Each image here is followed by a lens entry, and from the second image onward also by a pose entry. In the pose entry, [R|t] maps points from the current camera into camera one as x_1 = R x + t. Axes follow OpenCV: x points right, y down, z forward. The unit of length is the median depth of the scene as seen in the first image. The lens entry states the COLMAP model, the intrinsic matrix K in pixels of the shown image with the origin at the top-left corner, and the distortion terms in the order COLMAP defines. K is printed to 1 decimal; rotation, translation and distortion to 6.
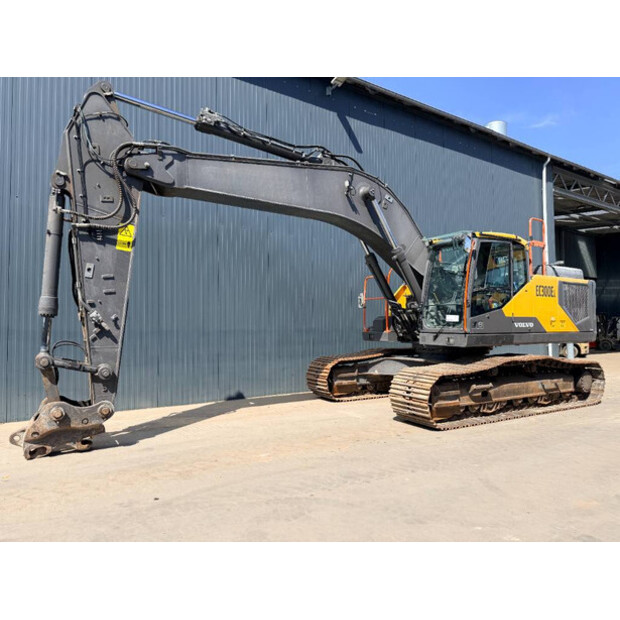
lens RADIAL K [[441.8, 0, 310.7], [0, 441.8, 315.0], [0, 0, 1]] dist [0.036298, -0.049460]
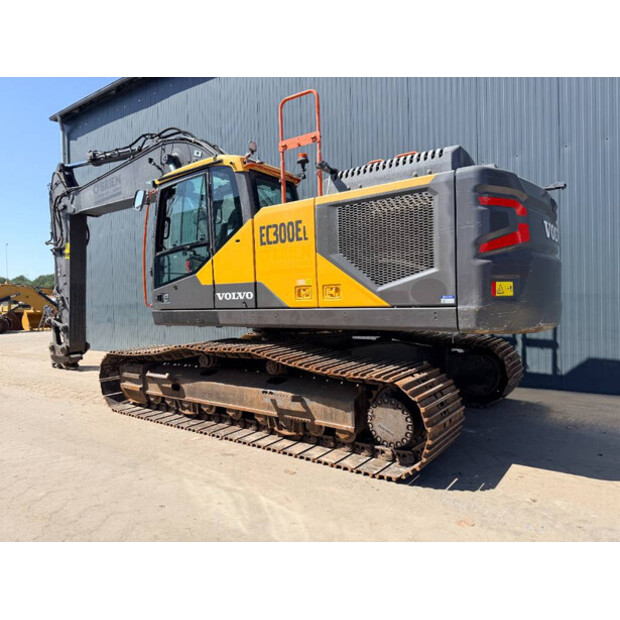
lens RADIAL K [[441.8, 0, 319.8], [0, 441.8, 318.9], [0, 0, 1]] dist [0.036298, -0.049460]
pose [[0.383158, 0.036995, -0.922942, 1.114881], [0.049922, 0.996908, 0.060685, 0.022665], [0.922333, -0.069327, 0.380126, 0.880319]]
